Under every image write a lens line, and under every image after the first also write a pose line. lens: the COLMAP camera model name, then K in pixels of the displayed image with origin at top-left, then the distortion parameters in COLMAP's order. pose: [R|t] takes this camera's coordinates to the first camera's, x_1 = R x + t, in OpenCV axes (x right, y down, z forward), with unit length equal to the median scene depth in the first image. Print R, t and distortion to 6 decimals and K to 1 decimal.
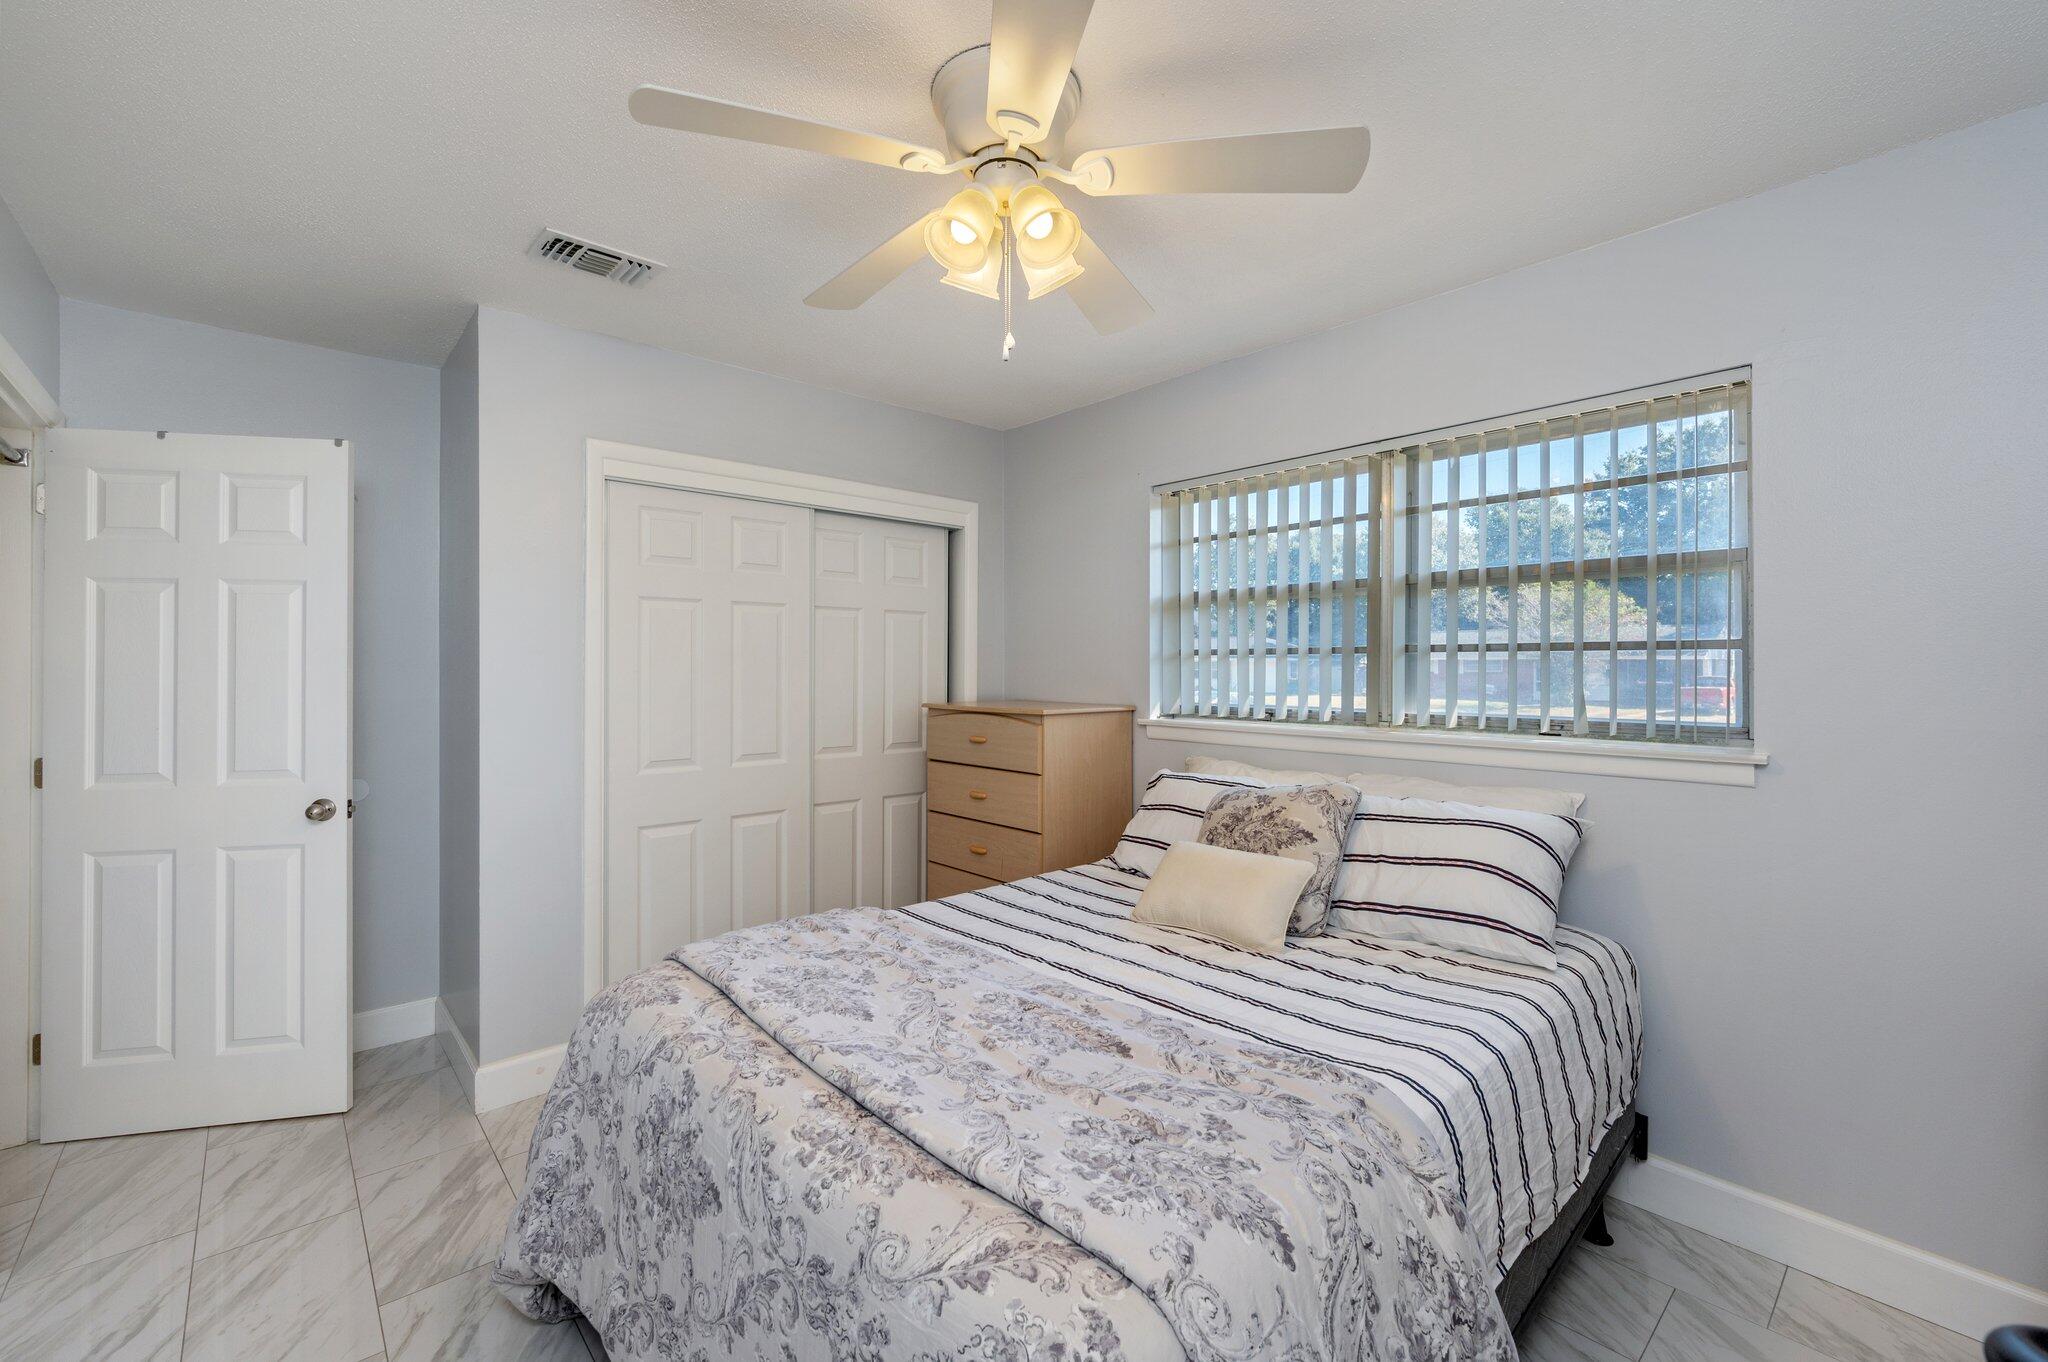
lens RADIAL K [[855.7, 0, 1025.7], [0, 855.7, 662.3], [0, 0, 1]] dist [0.000531, 0.000039]
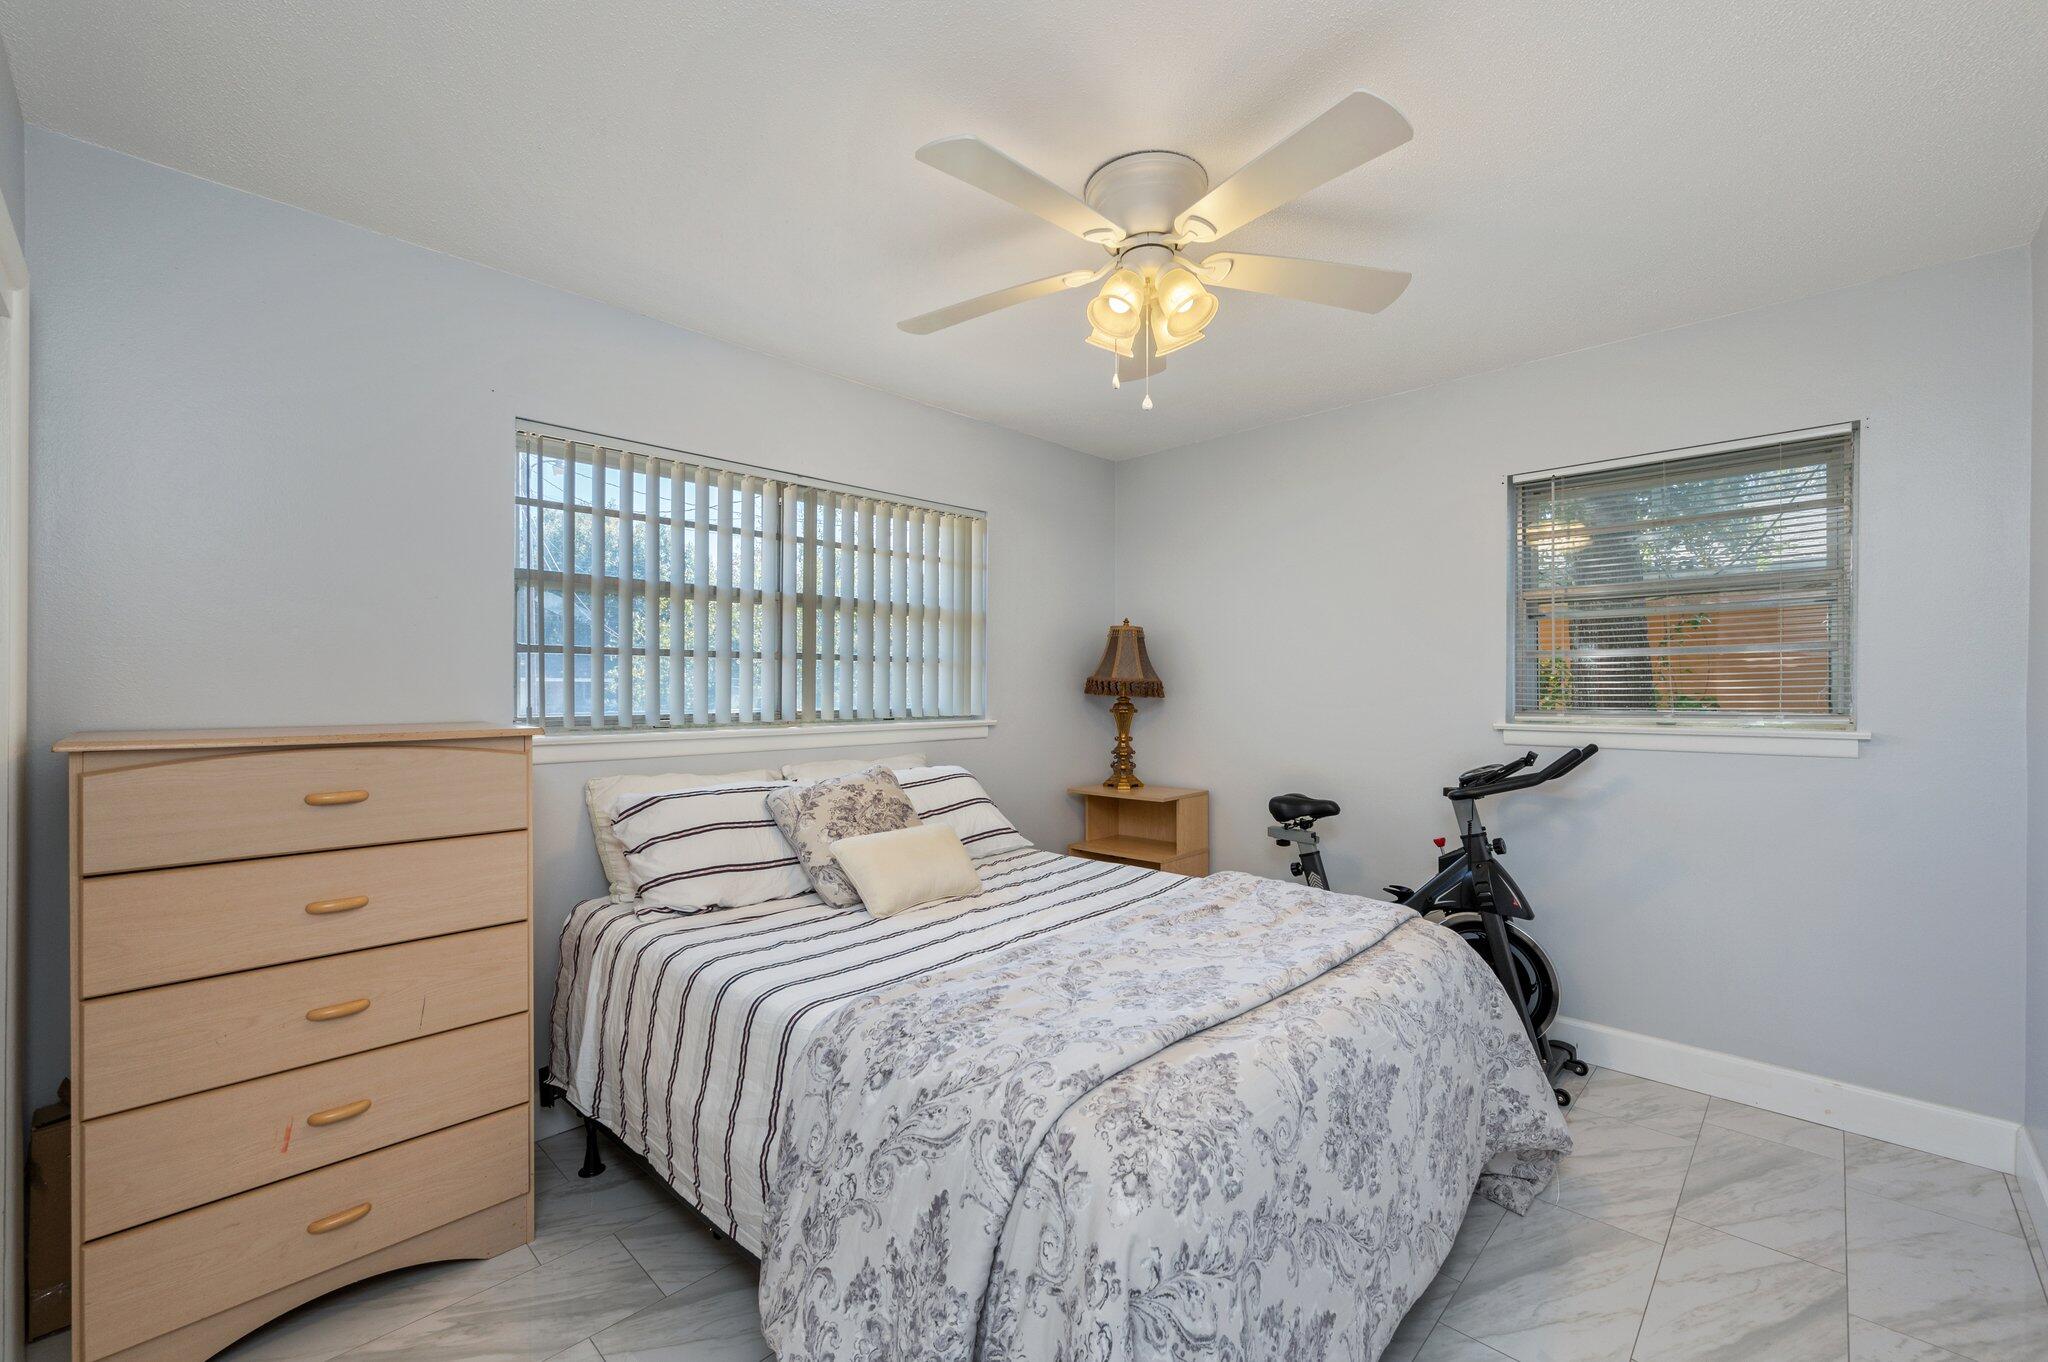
lens RADIAL K [[838.2, 0, 1024.0], [0, 838.2, 681.0], [0, 0, 1]] dist [-0.002167, -0.000043]
pose [[-0.066629, 0.007952, 0.997746, -1.129147], [-0.004260, 0.999957, -0.008254, 0.040006], [-0.997769, -0.004800, -0.066592, 1.172827]]
